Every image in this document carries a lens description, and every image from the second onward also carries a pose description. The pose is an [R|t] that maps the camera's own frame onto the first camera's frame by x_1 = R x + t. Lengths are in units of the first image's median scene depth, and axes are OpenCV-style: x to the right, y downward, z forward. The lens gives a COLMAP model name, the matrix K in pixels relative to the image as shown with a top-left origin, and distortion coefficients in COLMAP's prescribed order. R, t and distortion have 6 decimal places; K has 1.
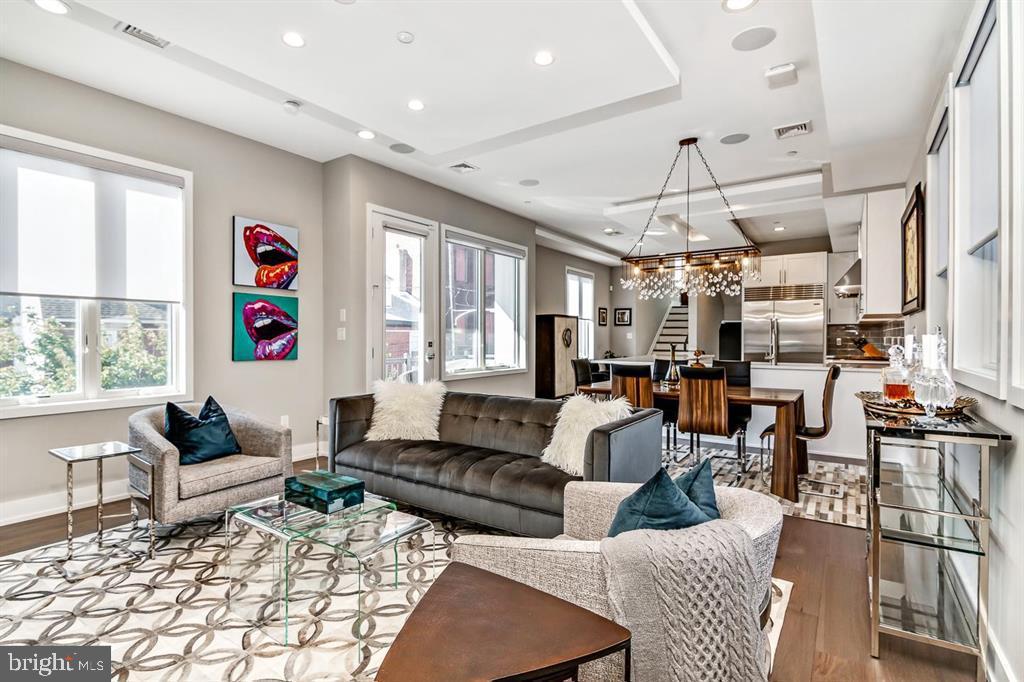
lens RADIAL K [[498.3, 0, 508.1], [0, 498.3, 337.3], [0, 0, 1]] dist [-0.002449, -0.002314]
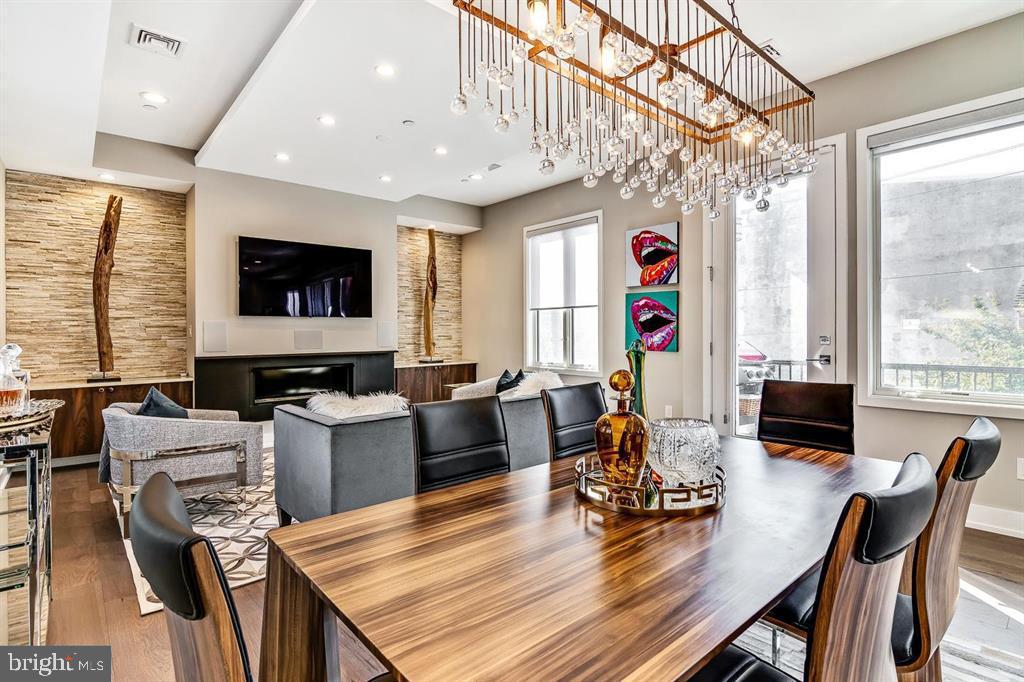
lens RADIAL K [[498.3, 0, 519.3], [0, 498.3, 336.1], [0, 0, 1]] dist [-0.002449, -0.002314]
pose [[-0.214634, 0.010778, -0.976635, 0.652392], [0.009689, 0.999913, 0.008905, 0.000379], [0.976647, -0.007552, -0.214719, 0.939330]]
